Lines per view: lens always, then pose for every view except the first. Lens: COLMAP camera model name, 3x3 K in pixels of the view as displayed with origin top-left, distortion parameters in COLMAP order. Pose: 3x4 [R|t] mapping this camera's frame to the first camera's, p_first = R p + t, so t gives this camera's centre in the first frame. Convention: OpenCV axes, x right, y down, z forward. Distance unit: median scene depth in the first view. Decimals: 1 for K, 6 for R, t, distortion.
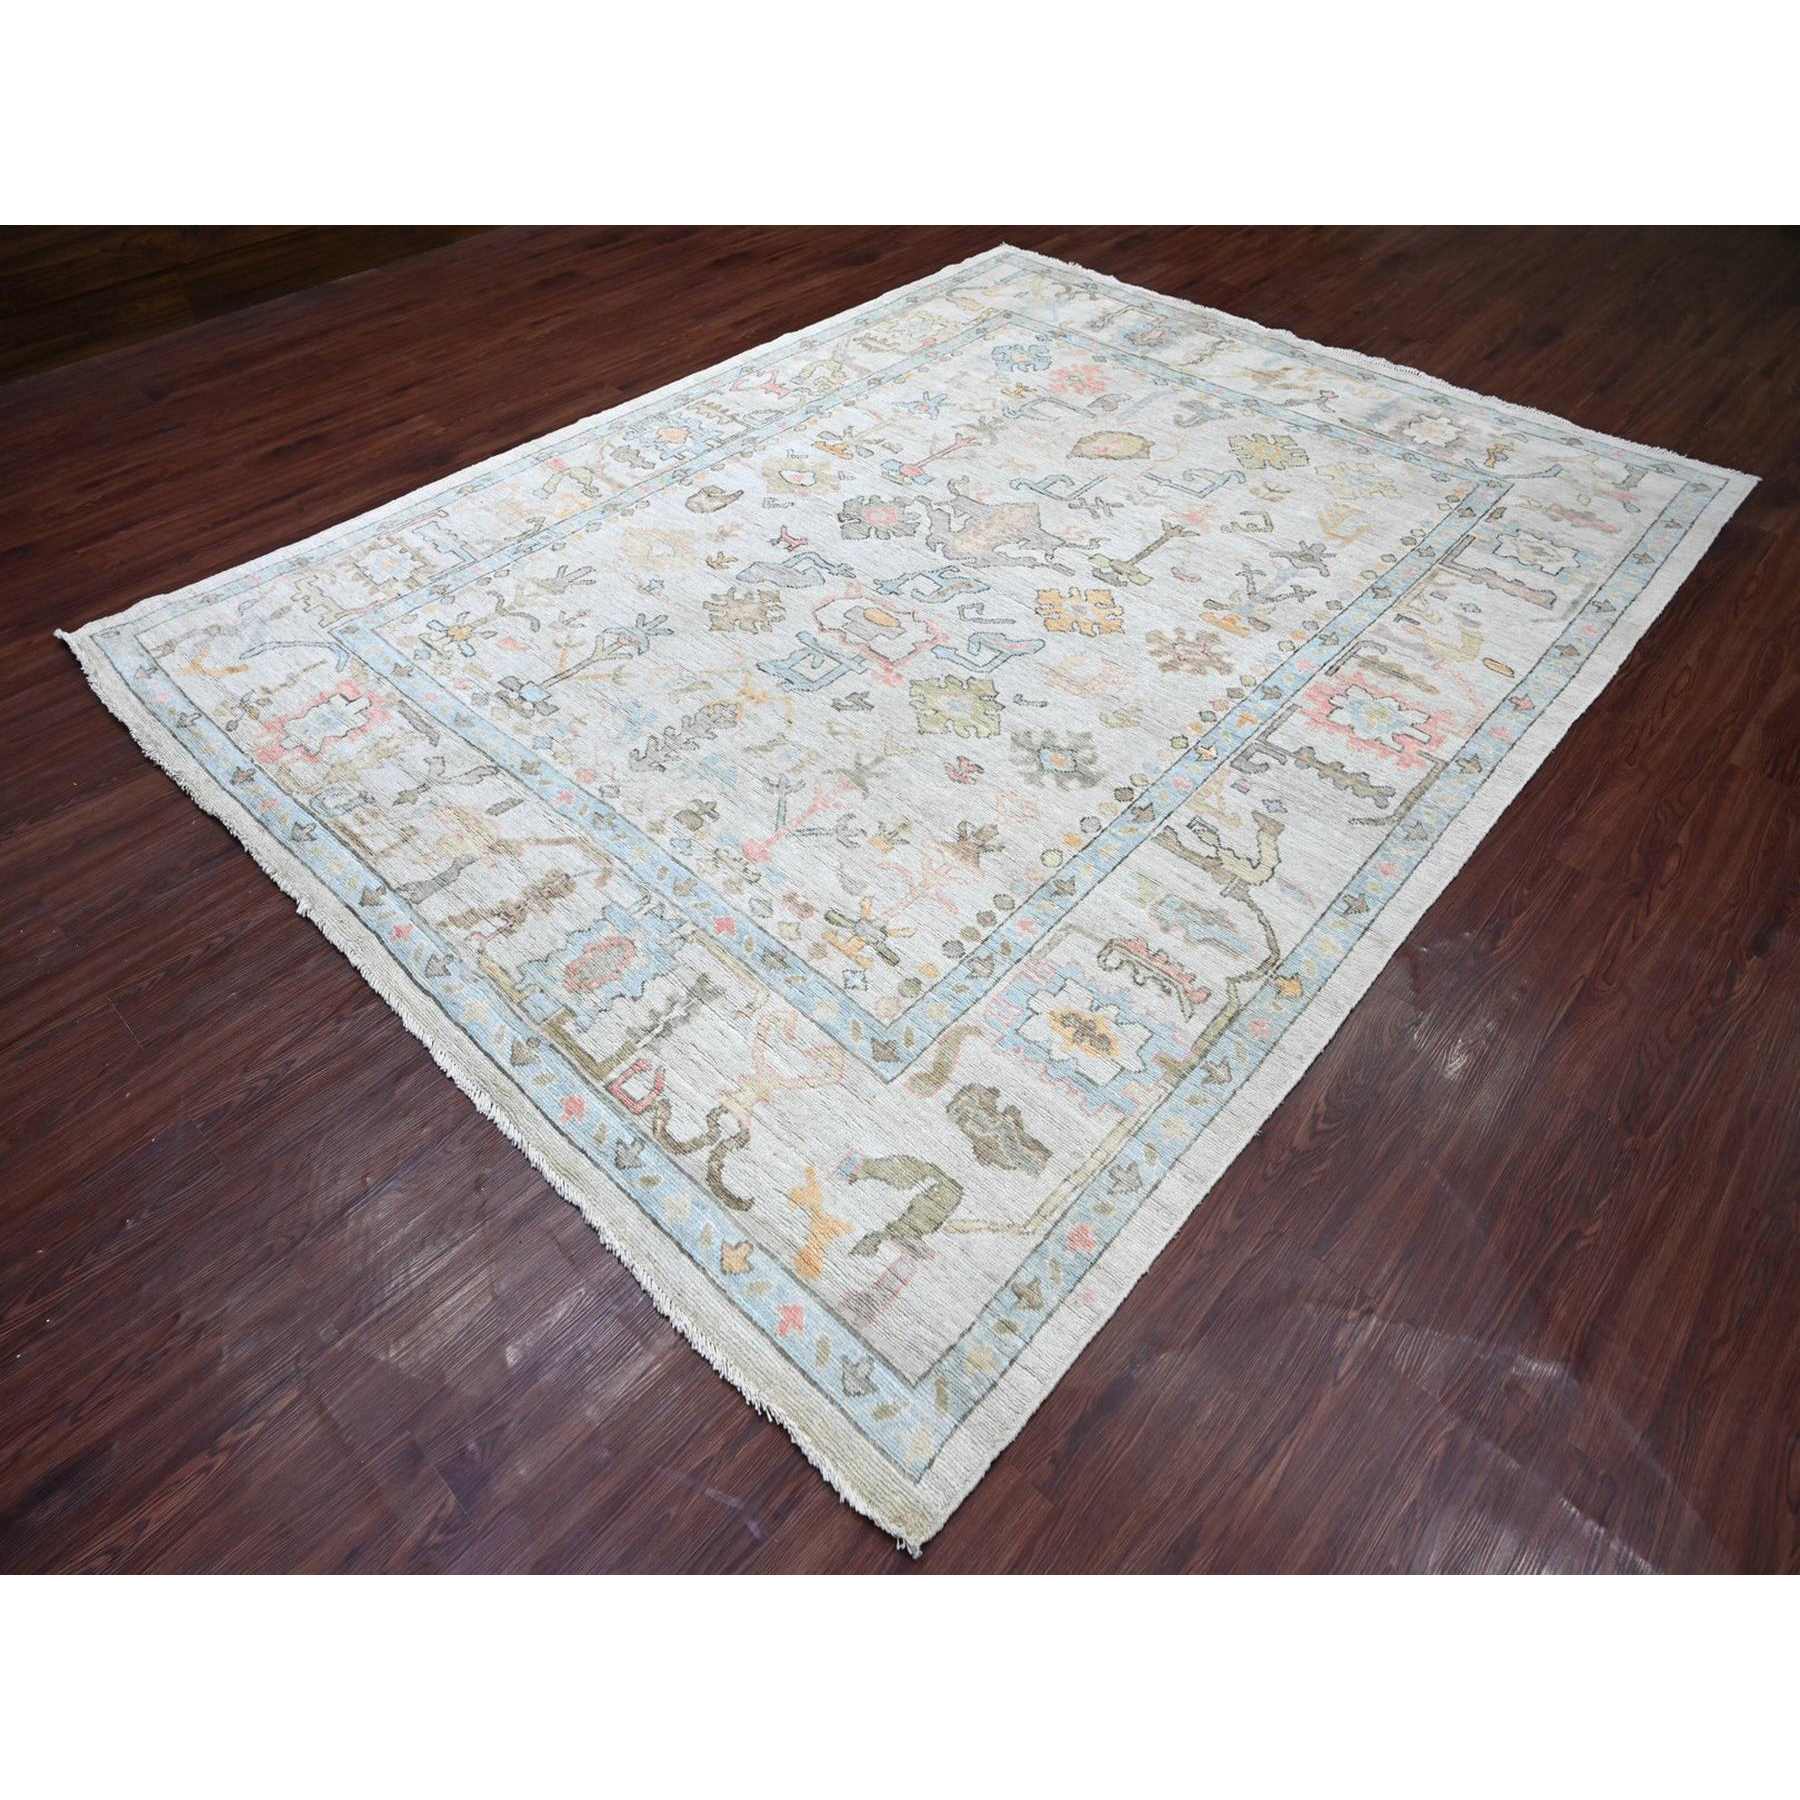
lens RADIAL K [[1108.7, 0, 900.0], [0, 1108.7, 900.0], [0, 0, 1]] dist [-0.008916, 0.001043]
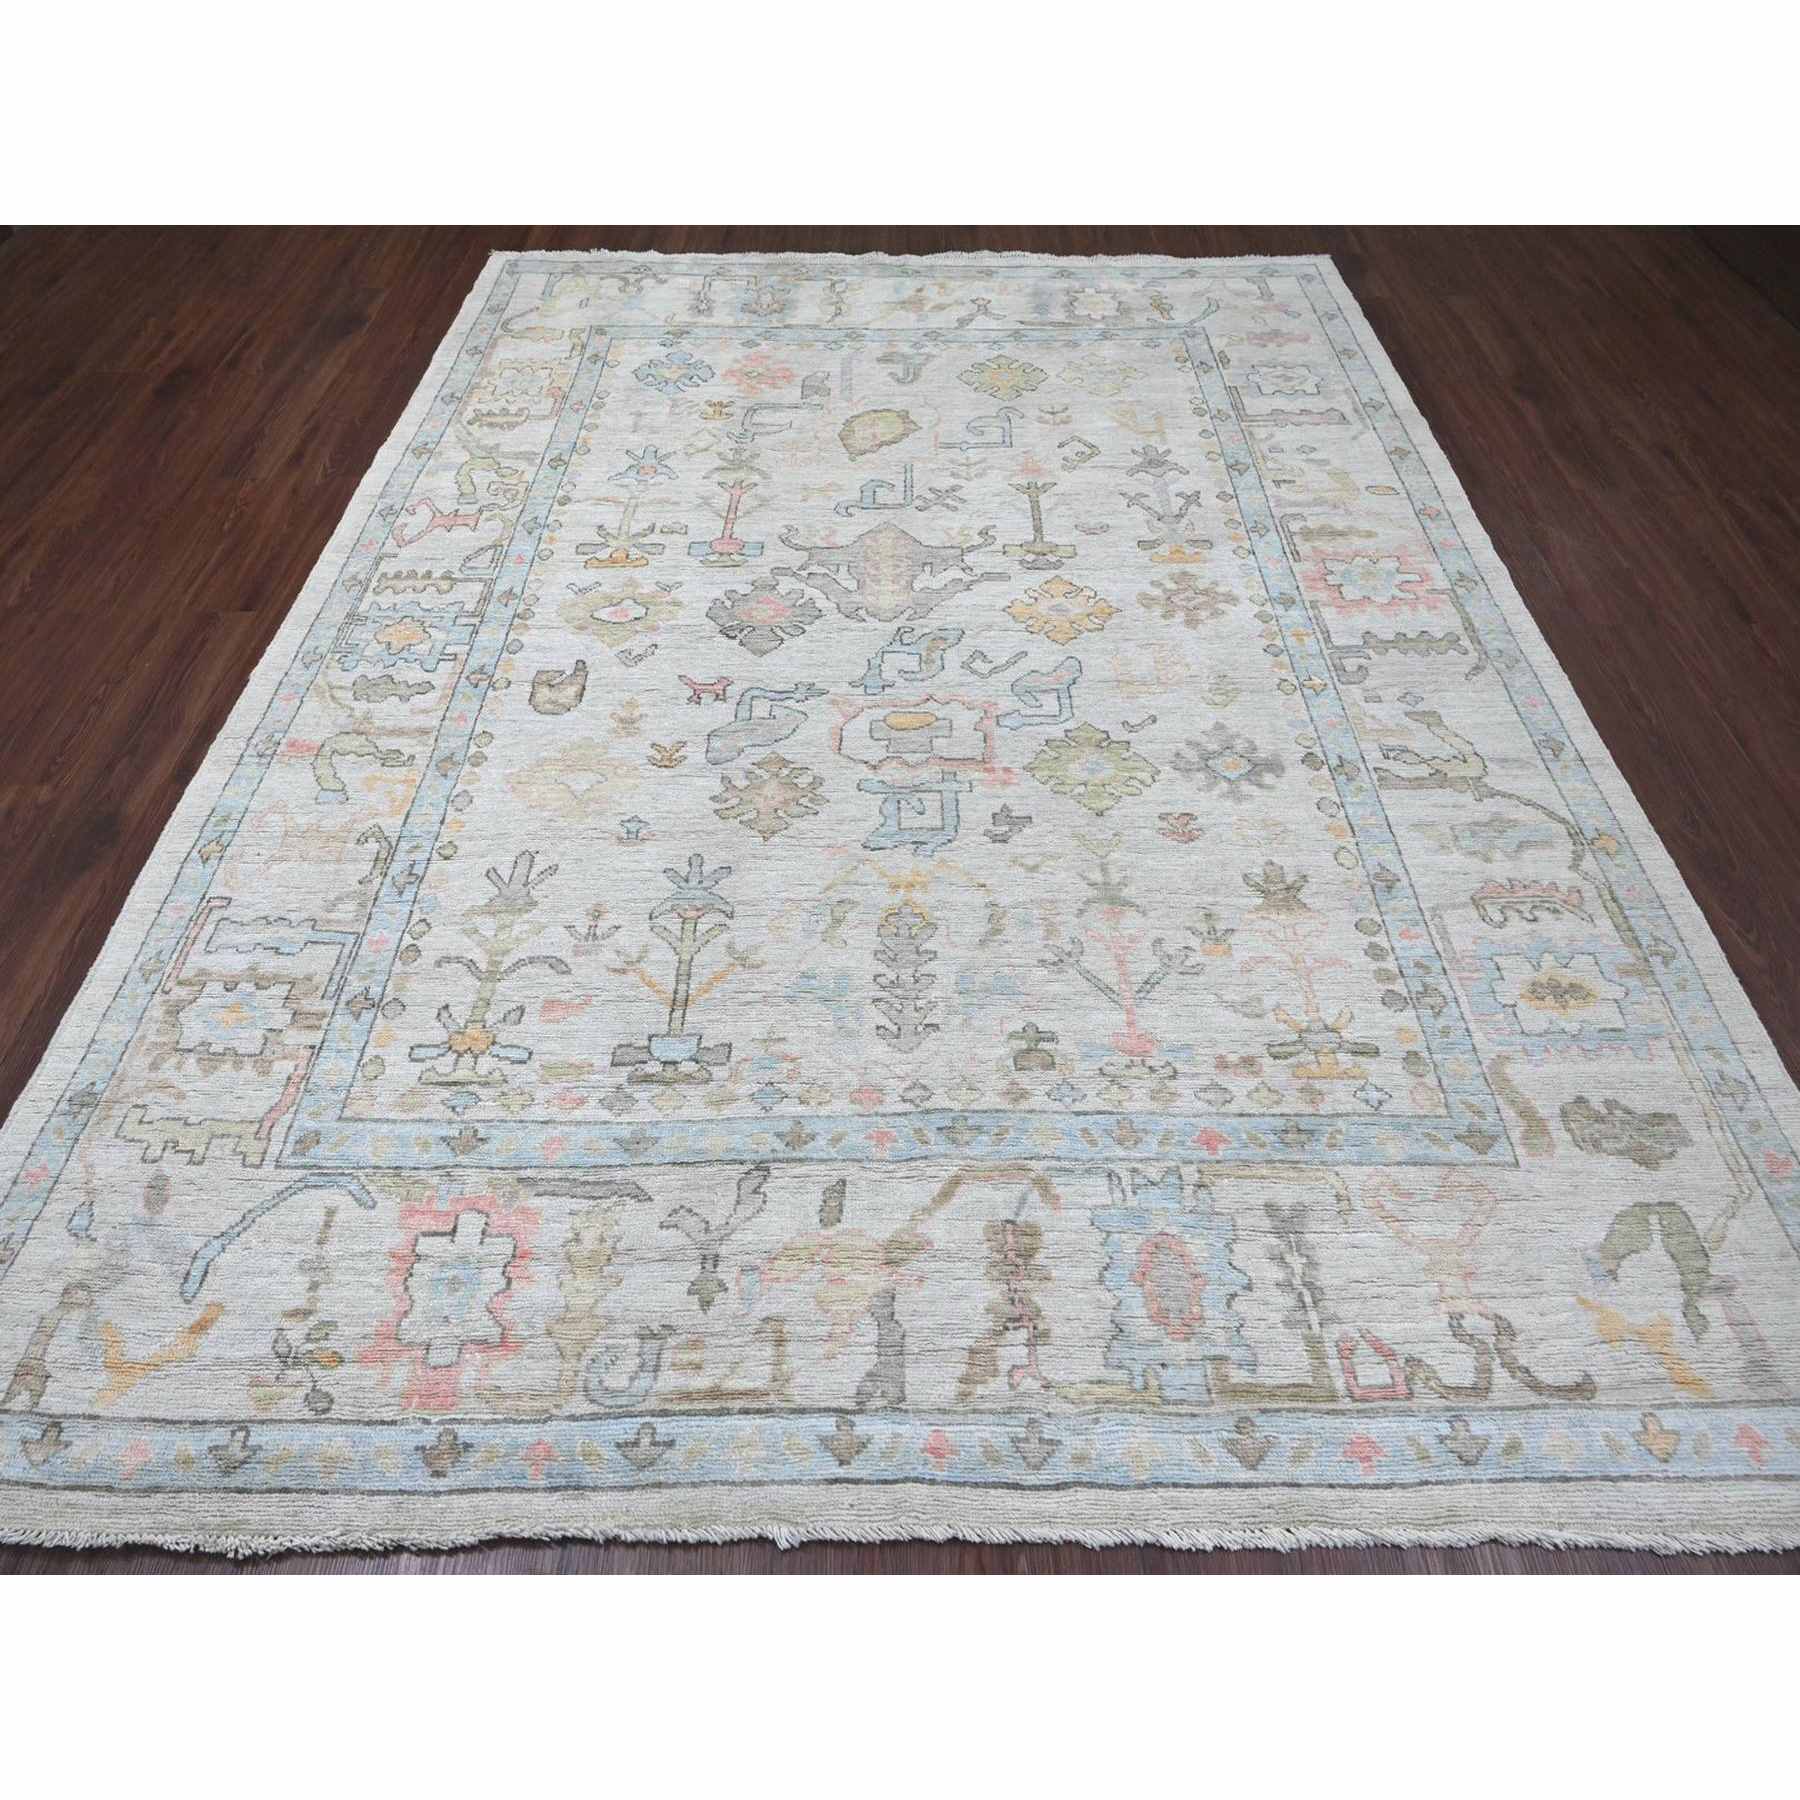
lens RADIAL K [[1108.7, 0, 900.0], [0, 1108.7, 900.0], [0, 0, 1]] dist [-0.008916, 0.001043]
pose [[0.727732, -0.533550, 0.430964, -0.479834], [0.507962, 0.841488, 0.184042, -0.321448], [-0.460847, 0.084980, 0.883402, 0.320217]]
